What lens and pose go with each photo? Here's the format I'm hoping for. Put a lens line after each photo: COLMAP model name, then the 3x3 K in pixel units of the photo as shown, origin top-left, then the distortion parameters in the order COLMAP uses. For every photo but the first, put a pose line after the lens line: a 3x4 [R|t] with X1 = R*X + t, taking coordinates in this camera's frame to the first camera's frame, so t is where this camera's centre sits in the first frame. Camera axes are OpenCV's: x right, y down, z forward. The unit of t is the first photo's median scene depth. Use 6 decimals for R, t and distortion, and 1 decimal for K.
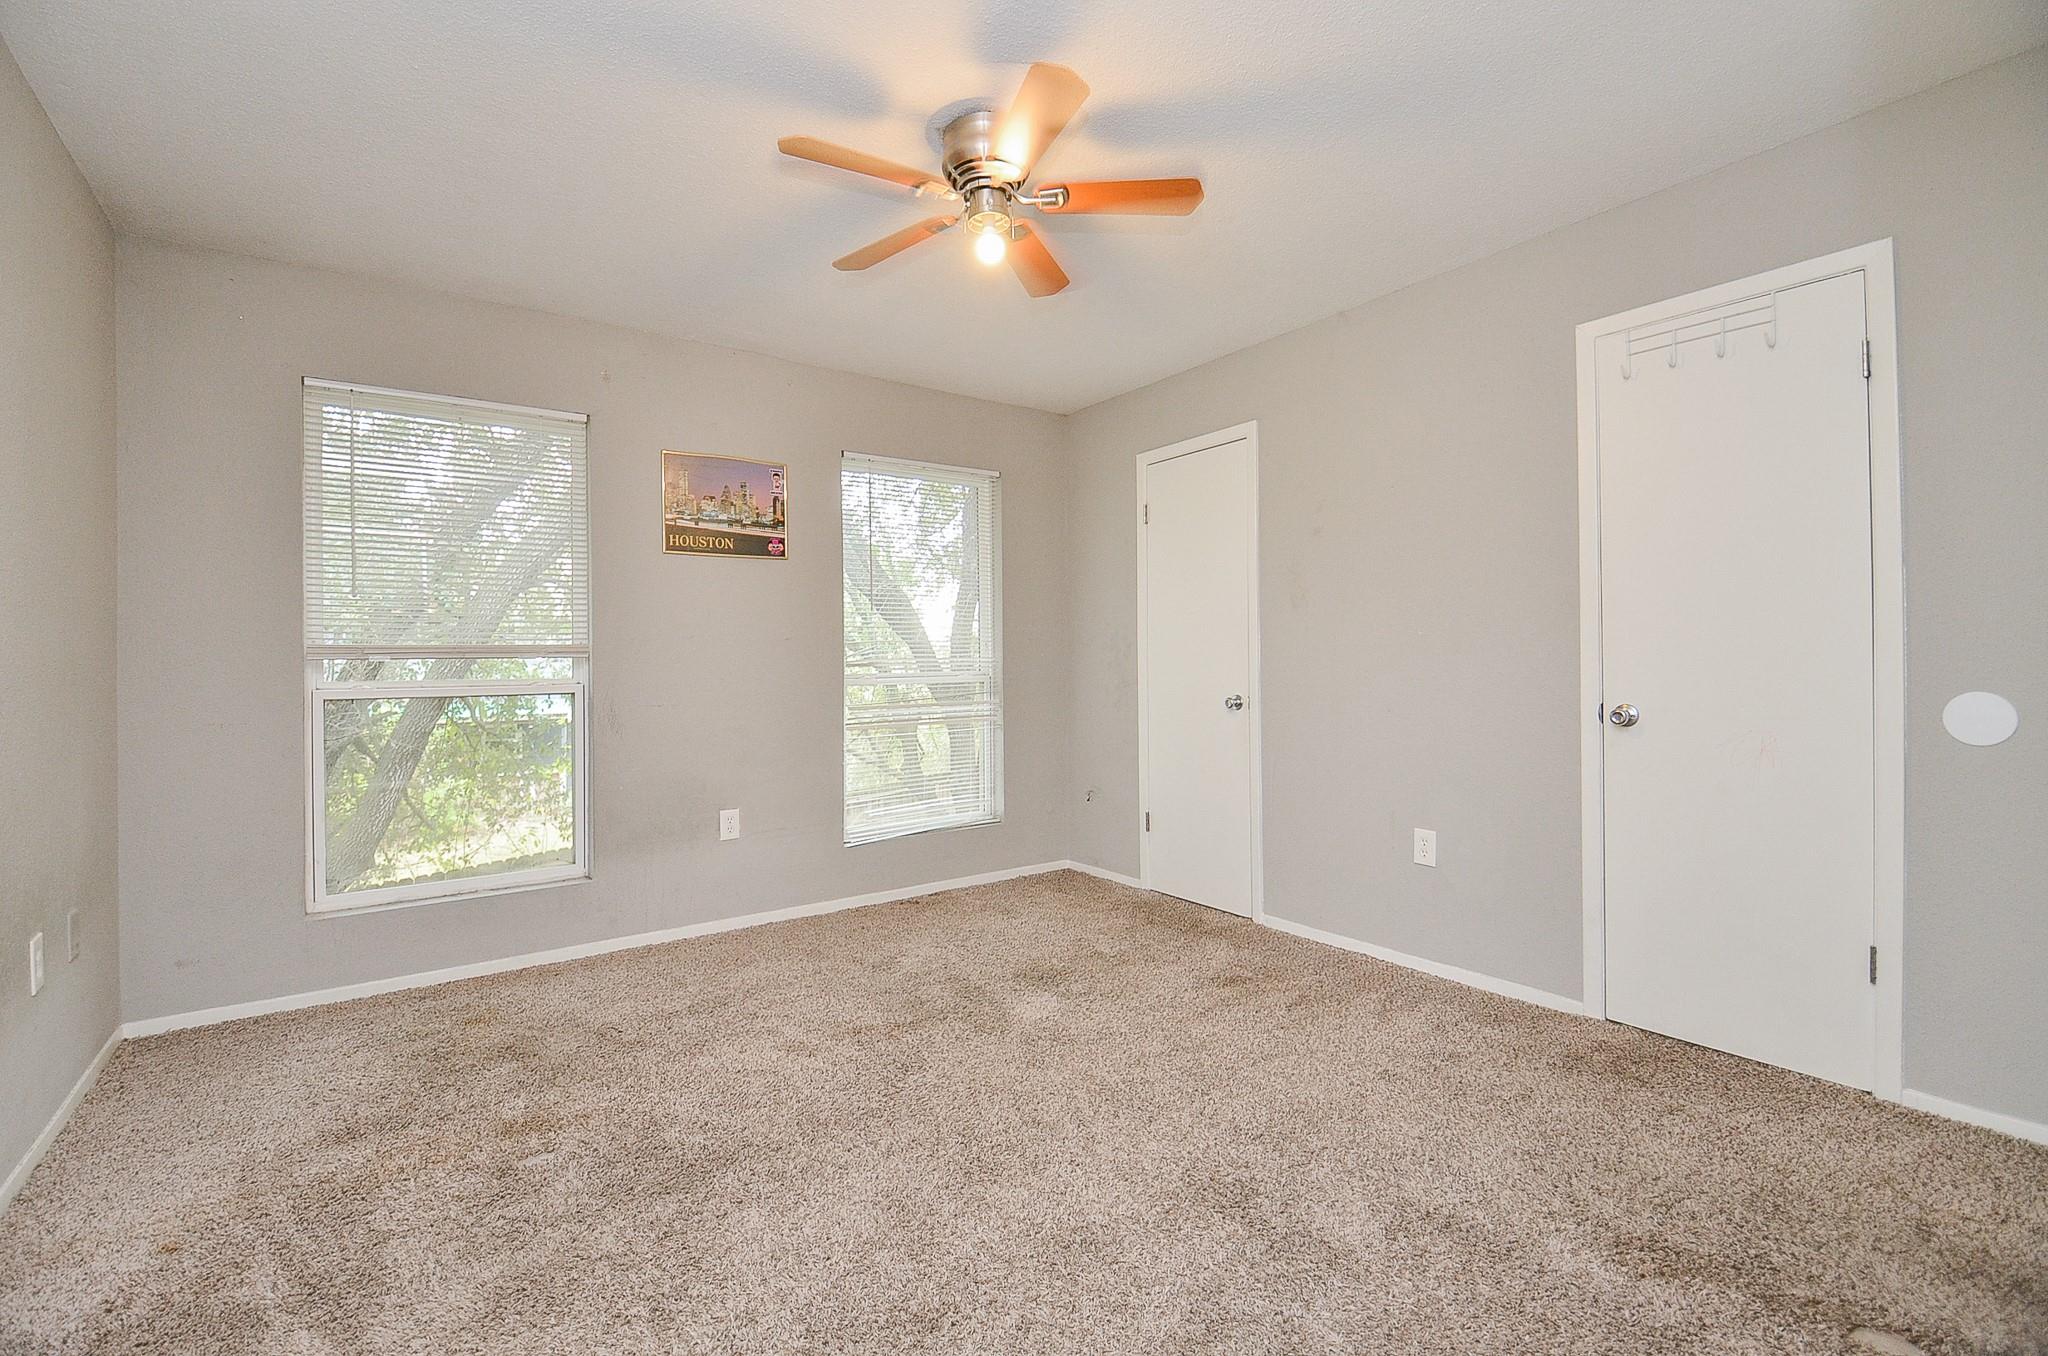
lens RADIAL K [[897.8, 0, 1014.0], [0, 897.8, 655.0], [0, 0, 1]] dist [0.011458, -0.020653]
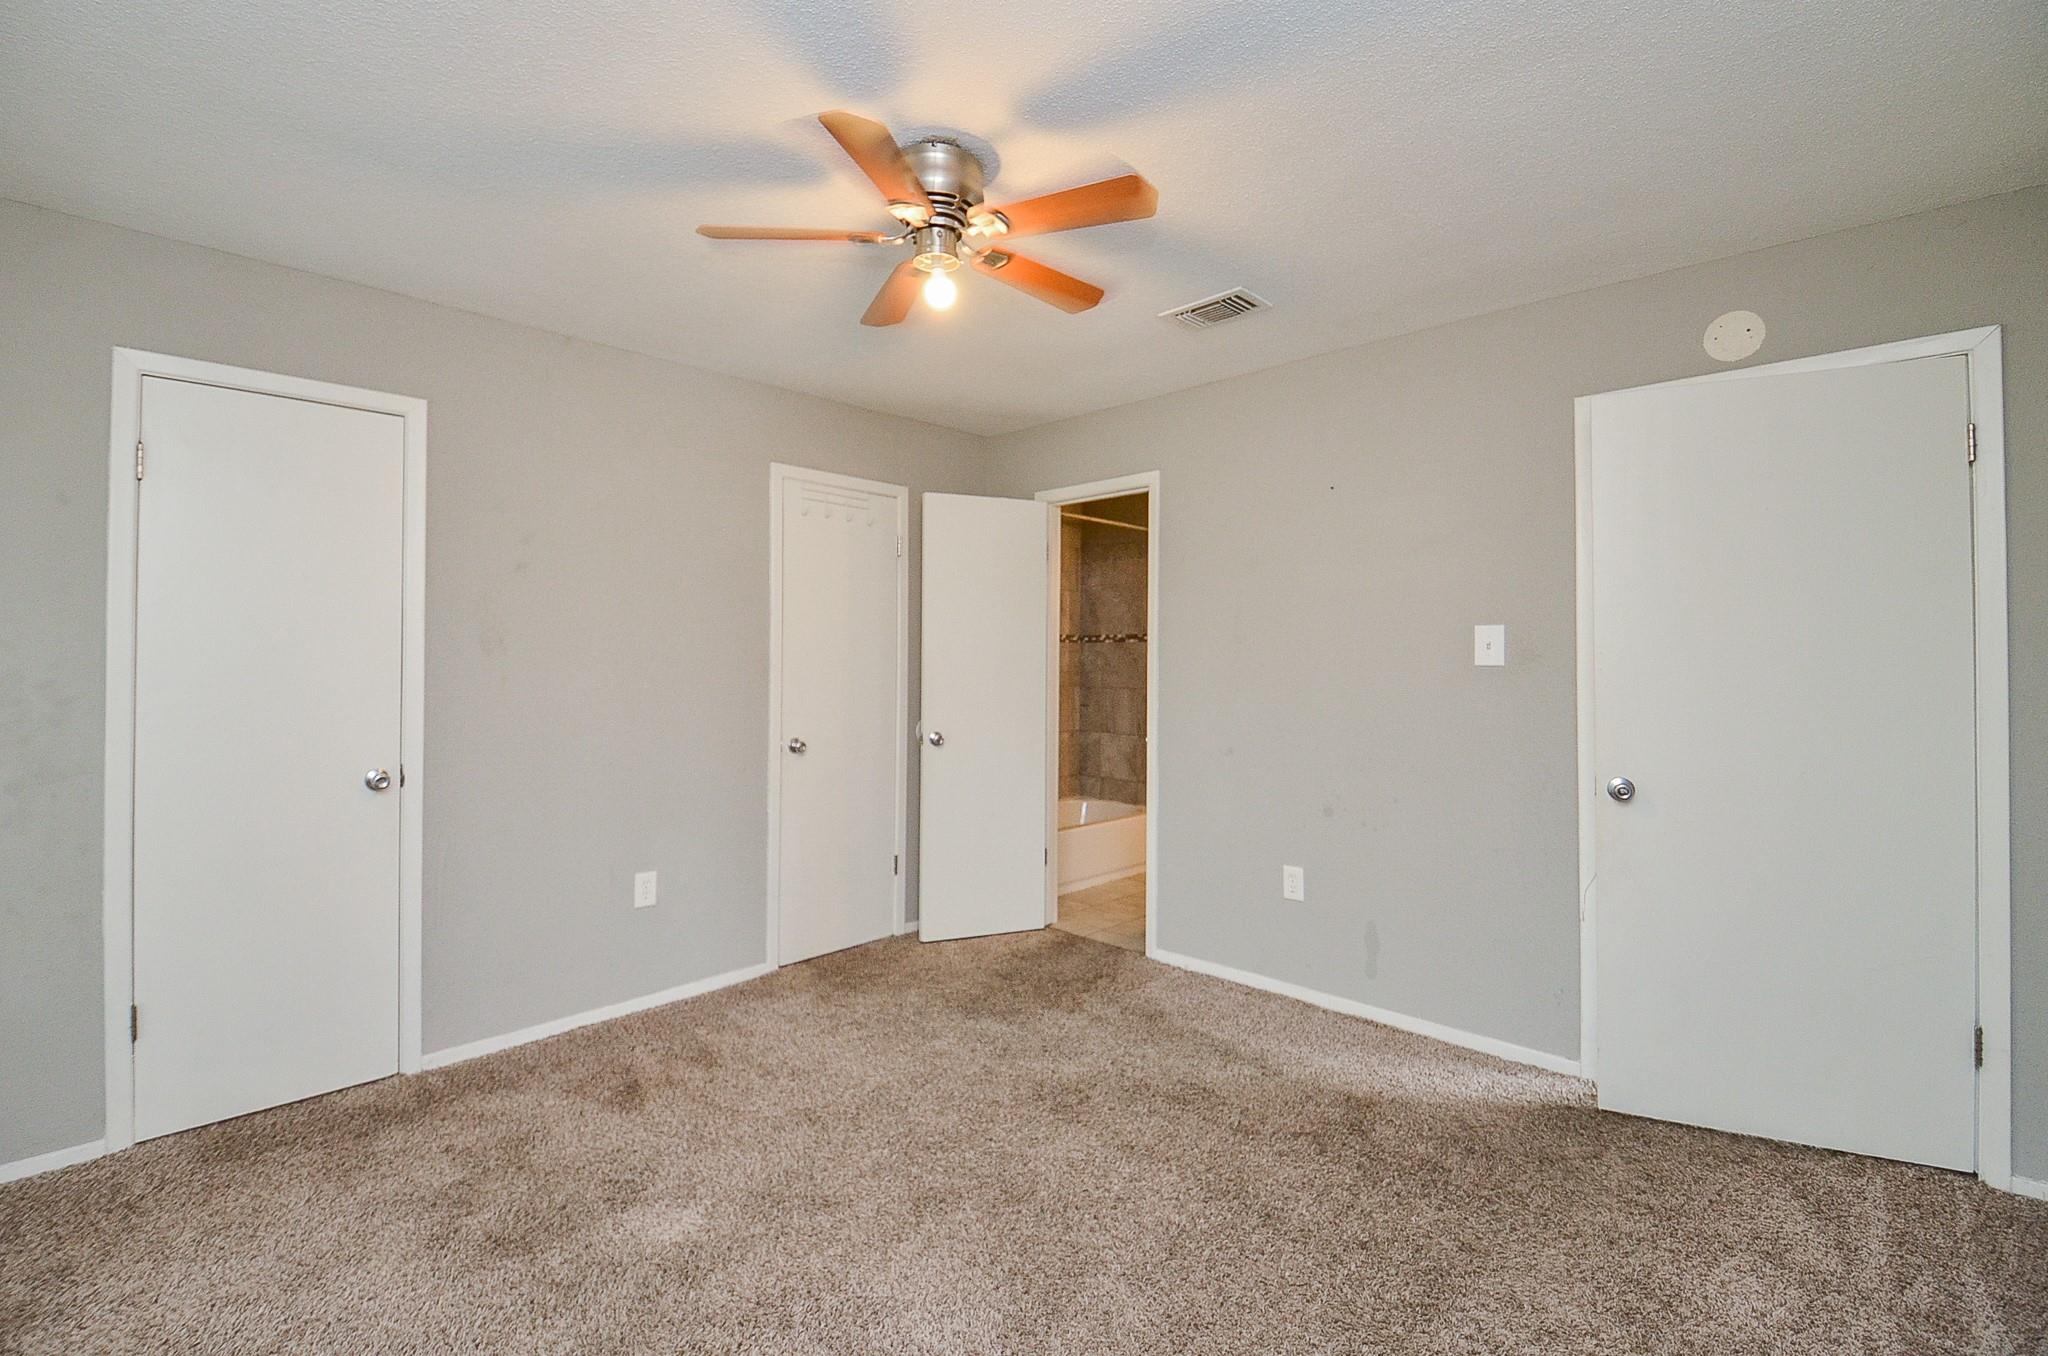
lens RADIAL K [[897.8, 0, 1014.0], [0, 897.8, 655.0], [0, 0, 1]] dist [0.011458, -0.020653]
pose [[-0.203298, 0.034405, 0.978512, -0.668643], [0.005343, 0.999407, -0.034030, -0.021528], [-0.979102, -0.001690, -0.203361, 0.789926]]
